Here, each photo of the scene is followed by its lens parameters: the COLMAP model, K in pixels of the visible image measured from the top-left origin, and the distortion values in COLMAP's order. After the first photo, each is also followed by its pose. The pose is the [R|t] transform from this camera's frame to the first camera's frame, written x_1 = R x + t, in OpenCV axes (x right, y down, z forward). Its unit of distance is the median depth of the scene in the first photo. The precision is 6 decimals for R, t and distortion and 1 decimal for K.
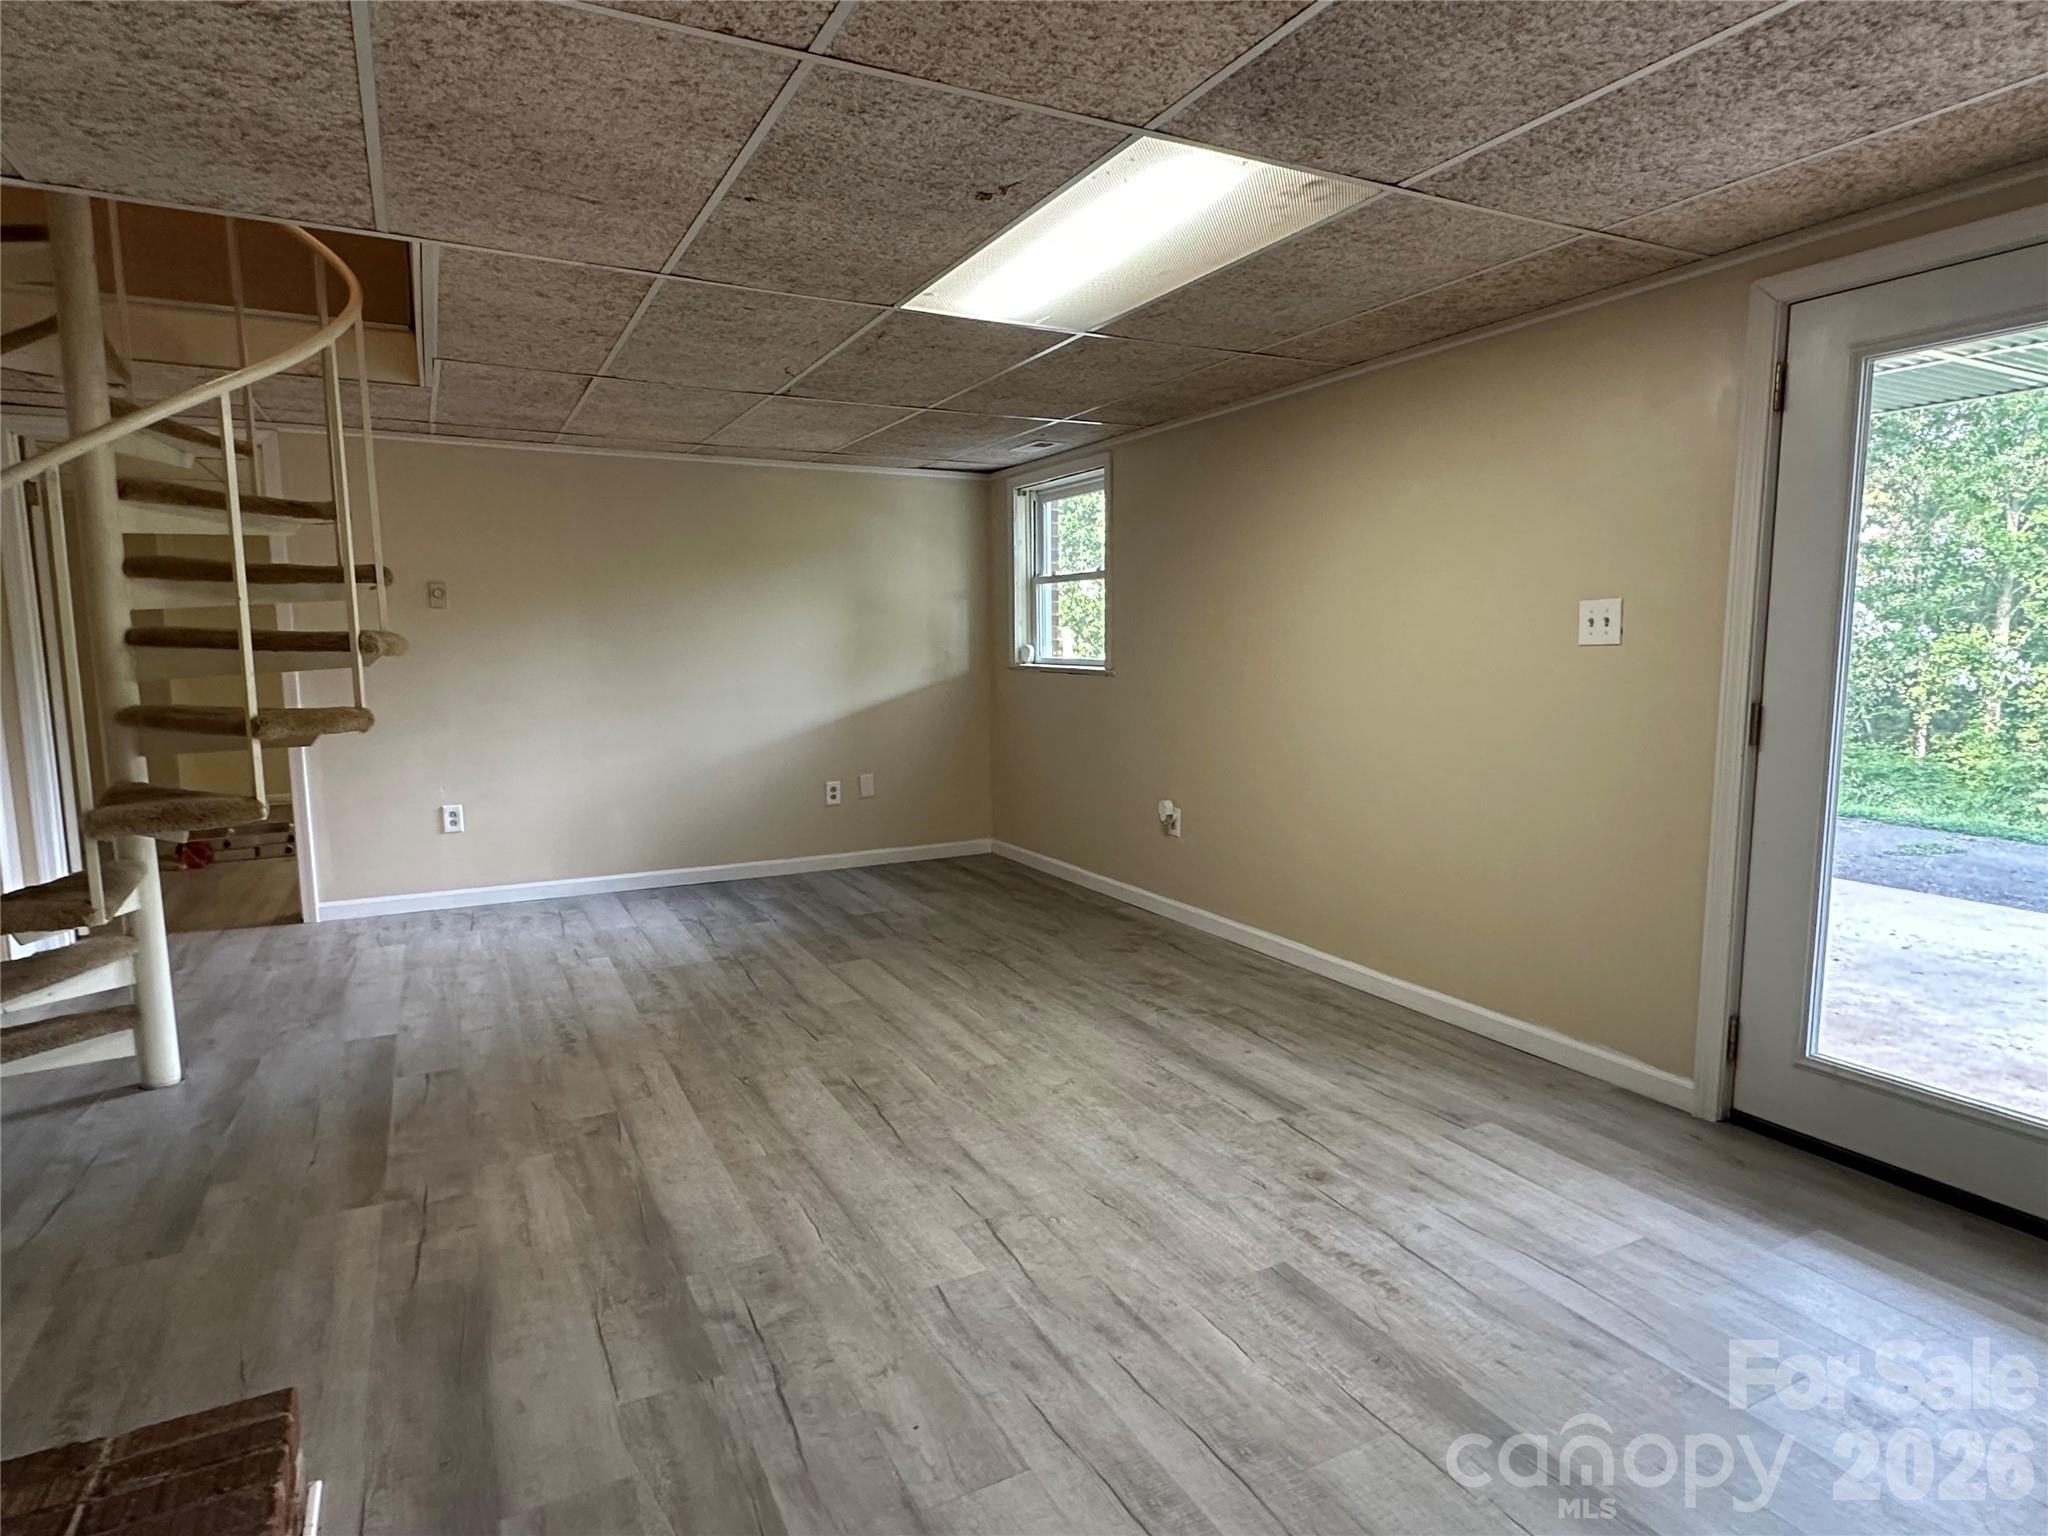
lens RADIAL K [[1133.0, 0, 1024.0], [0, 1133.0, 768.0], [0, 0, 1]] dist [0.001929, 0.000624]
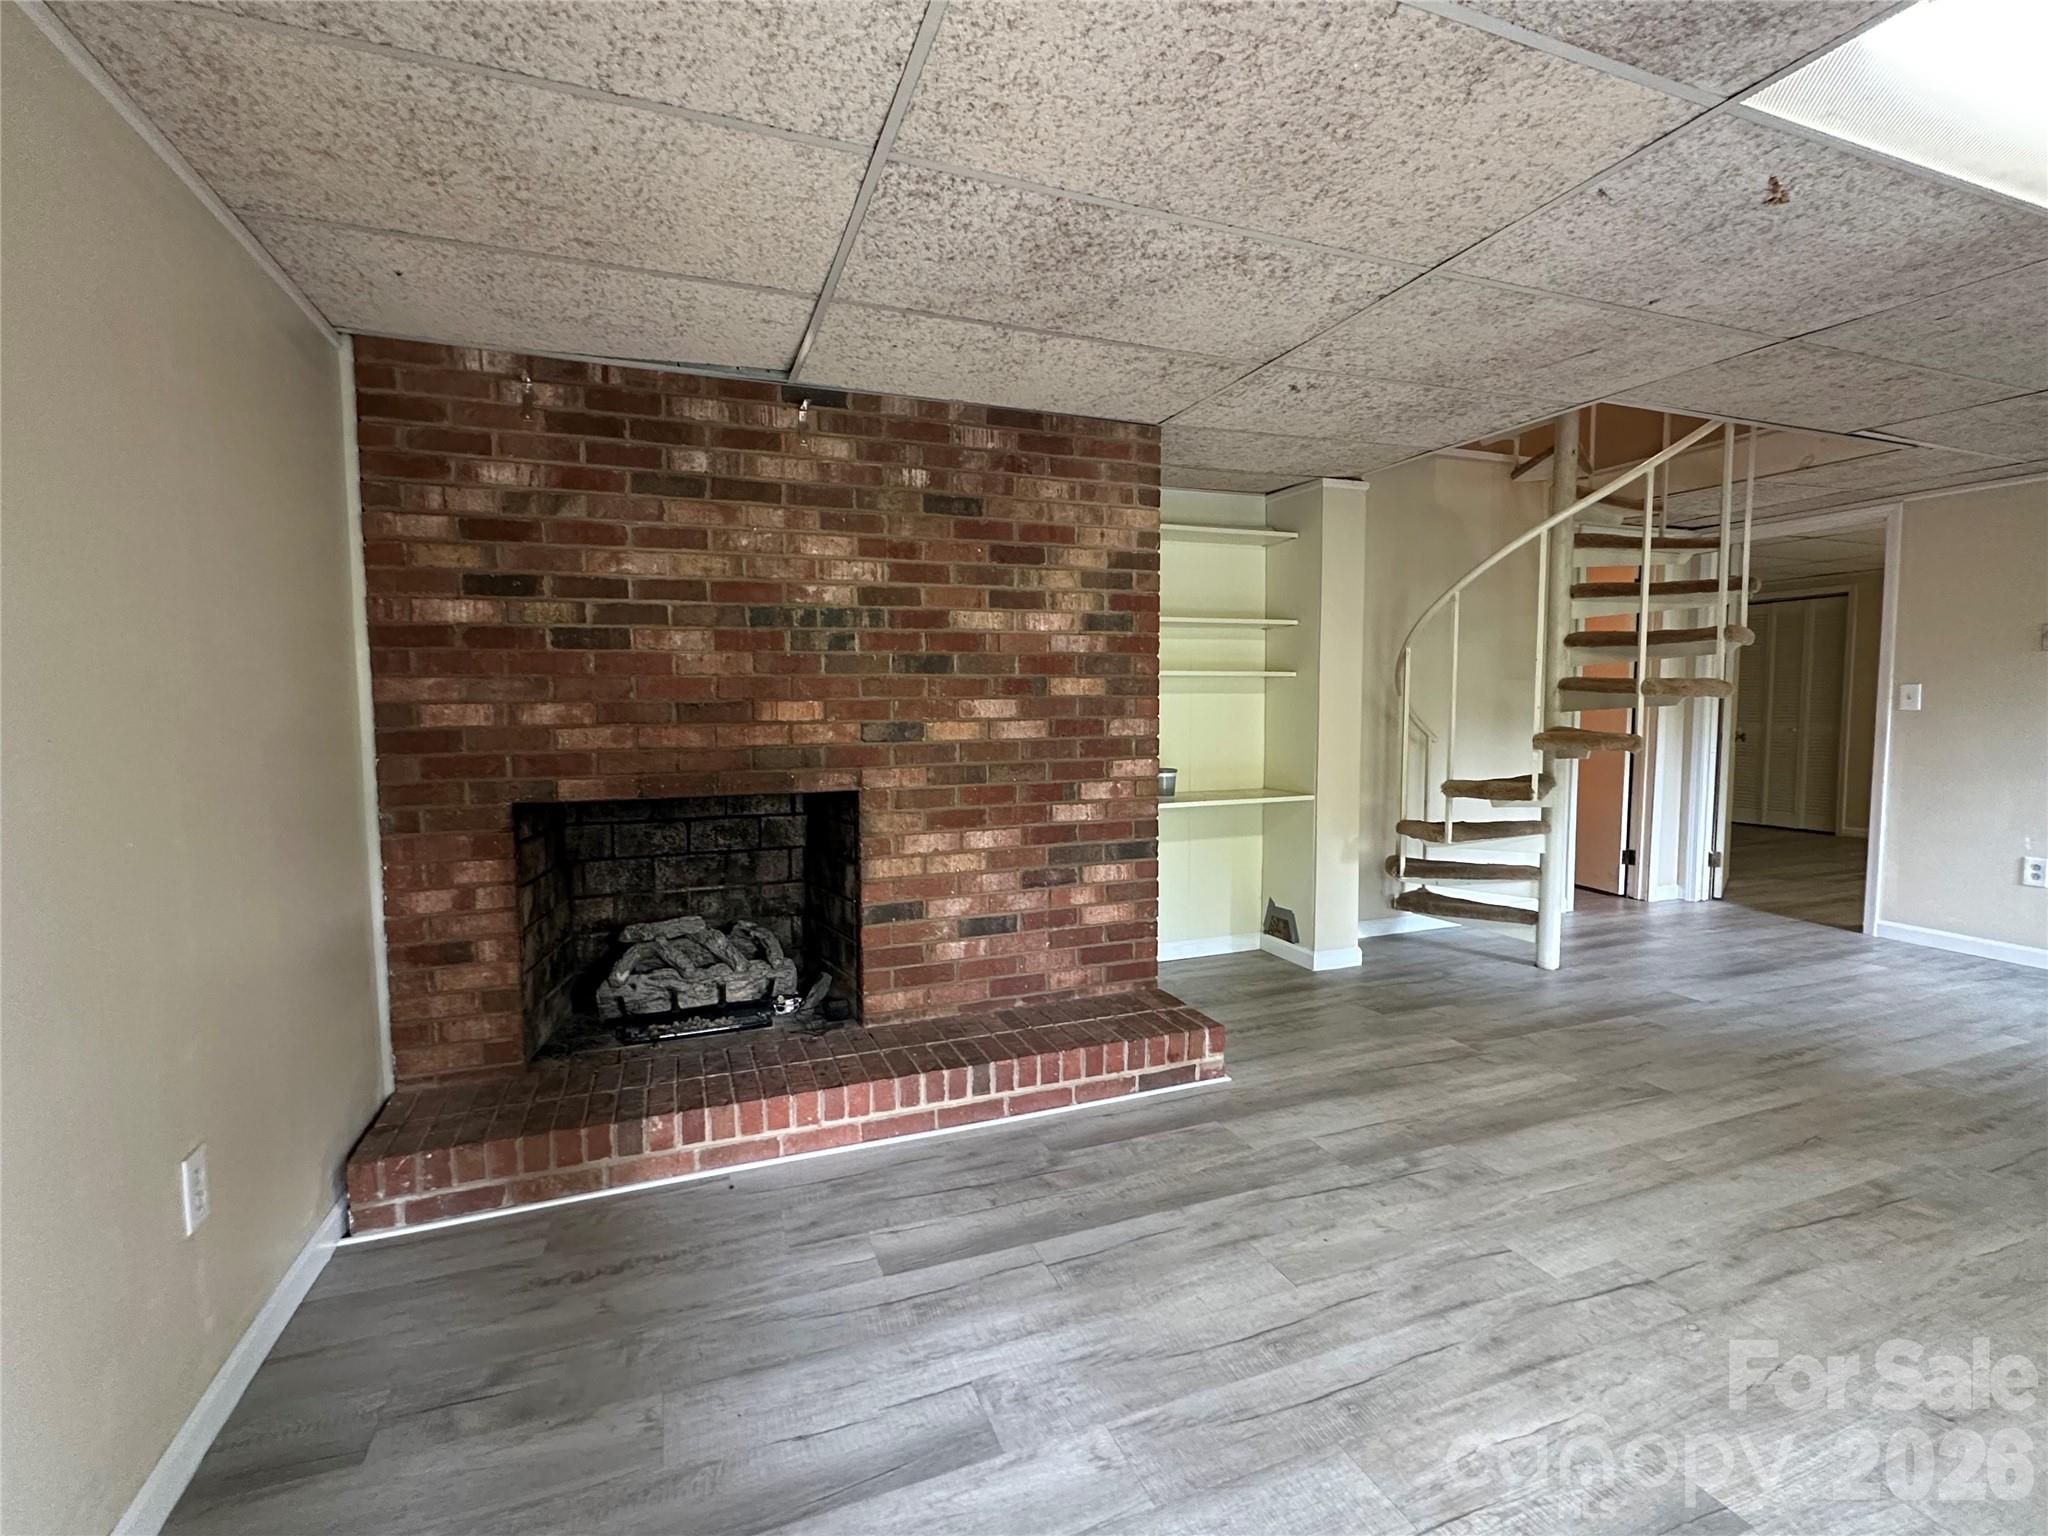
lens RADIAL K [[947.6, 0, 1024.0], [0, 947.6, 768.0], [0, 0, 1]] dist [-0.002949, -0.000303]
pose [[-0.110398, 0.081163, -0.990568, 0.715429], [-0.107708, 0.989813, 0.093106, -0.046748], [0.988034, 0.116971, -0.100531, 0.455454]]
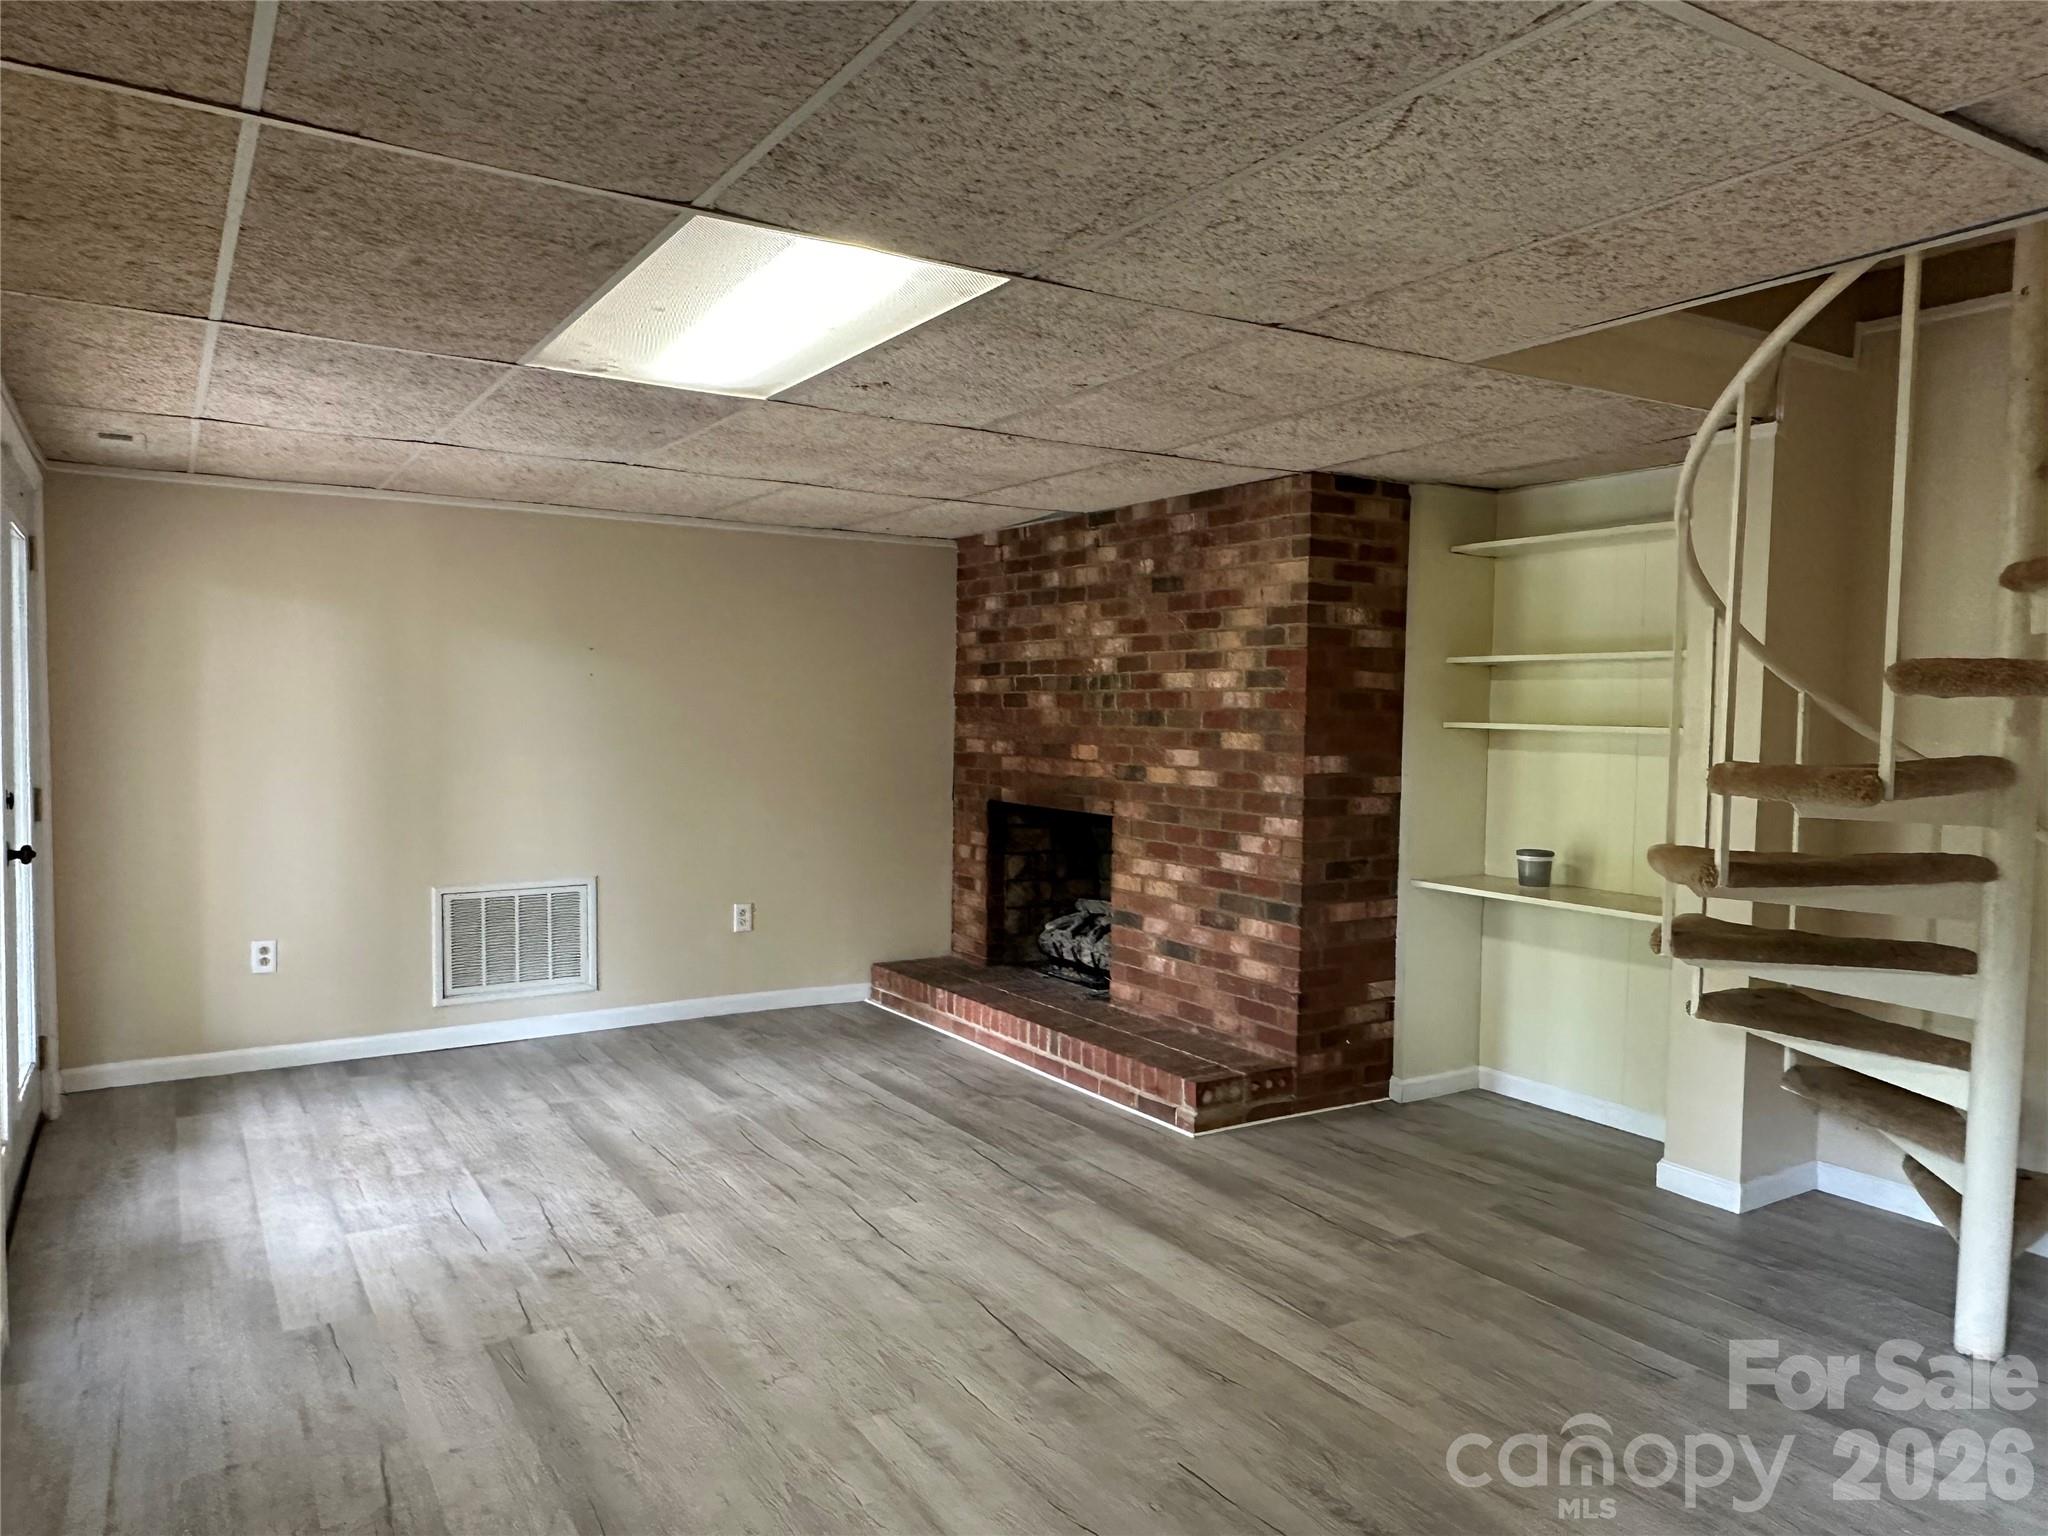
lens RADIAL K [[1385.3, 0, 1024.0], [0, 1385.3, 768.0], [0, 0, 1]] dist [0.002788, -0.000193]
pose [[-0.997031, -0.001060, -0.076993, -0.062181], [-0.013563, 0.986690, 0.162044, -0.298094], [0.075796, 0.162607, -0.983775, 2.149769]]
